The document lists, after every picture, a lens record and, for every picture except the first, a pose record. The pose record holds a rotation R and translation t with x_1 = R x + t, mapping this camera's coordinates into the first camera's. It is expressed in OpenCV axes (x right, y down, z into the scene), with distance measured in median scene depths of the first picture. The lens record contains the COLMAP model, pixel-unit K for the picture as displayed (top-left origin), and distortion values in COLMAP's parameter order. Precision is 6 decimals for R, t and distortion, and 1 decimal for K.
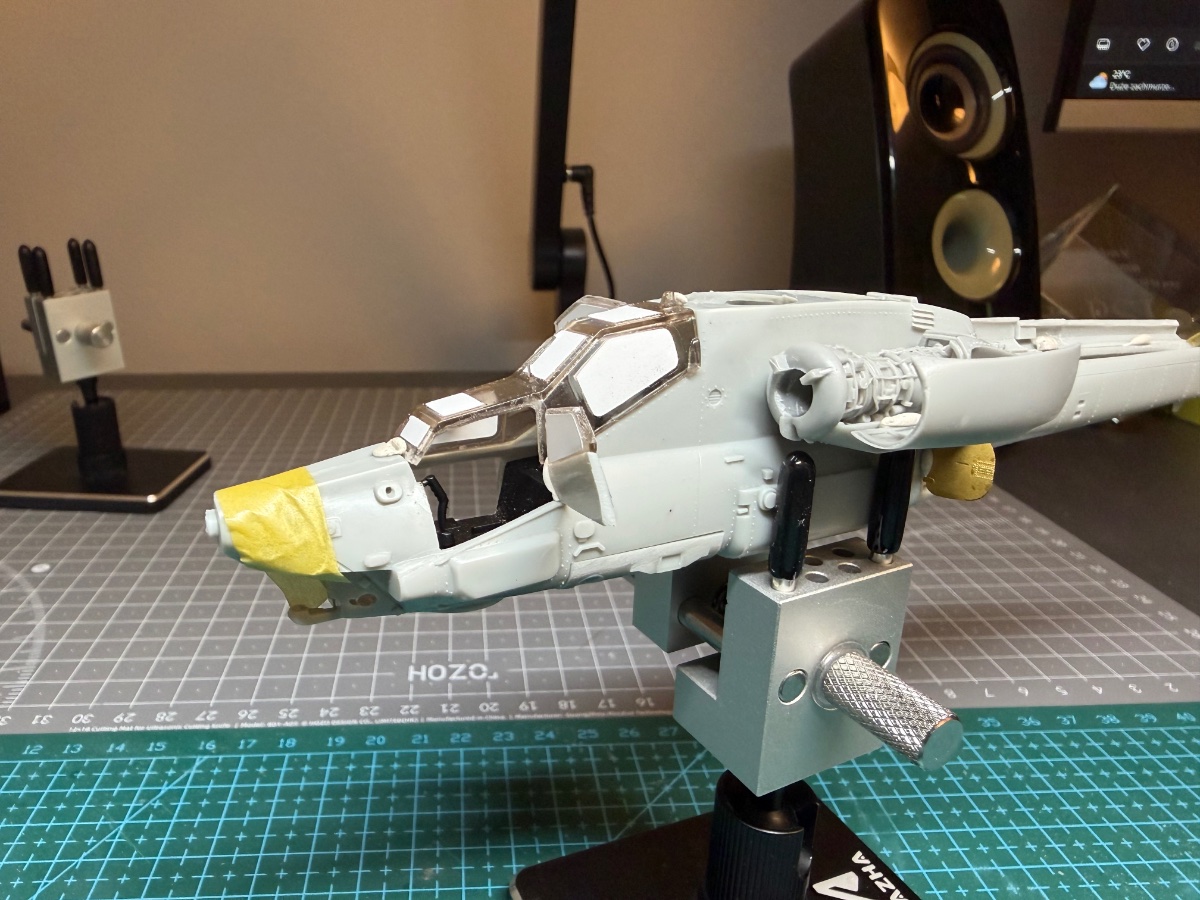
lens RADIAL K [[827.0, 0, 600.0], [0, 827.0, 450.0], [0, 0, 1]] dist [-0.004965, -0.002857]
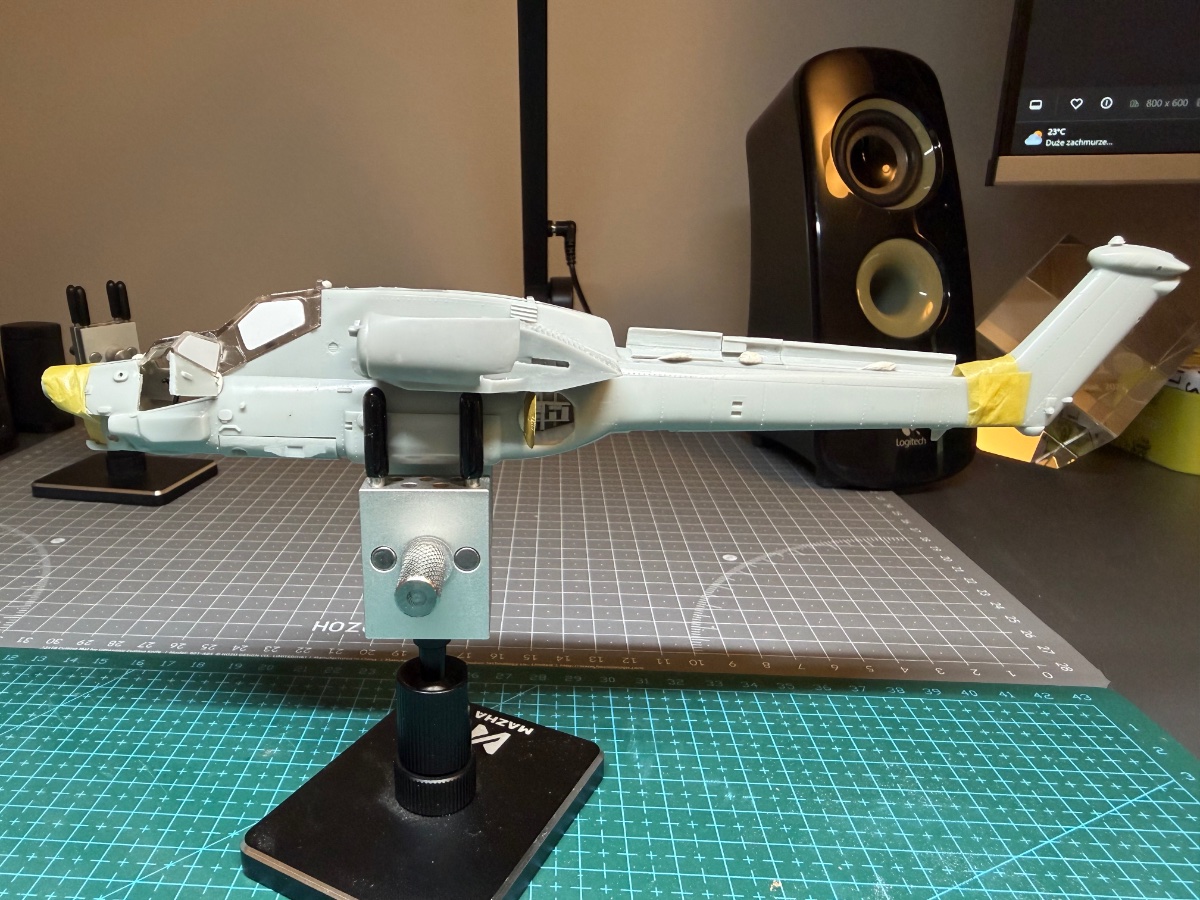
lens RADIAL K [[836.8, 0, 600.0], [0, 836.8, 450.0], [0, 0, 1]] dist [-0.006179, 0.000616]
pose [[0.993598, 0.020708, -0.111060, 0.237857], [-0.028396, 0.997275, -0.068095, 0.061737], [0.109347, 0.070813, 0.991478, -0.146094]]
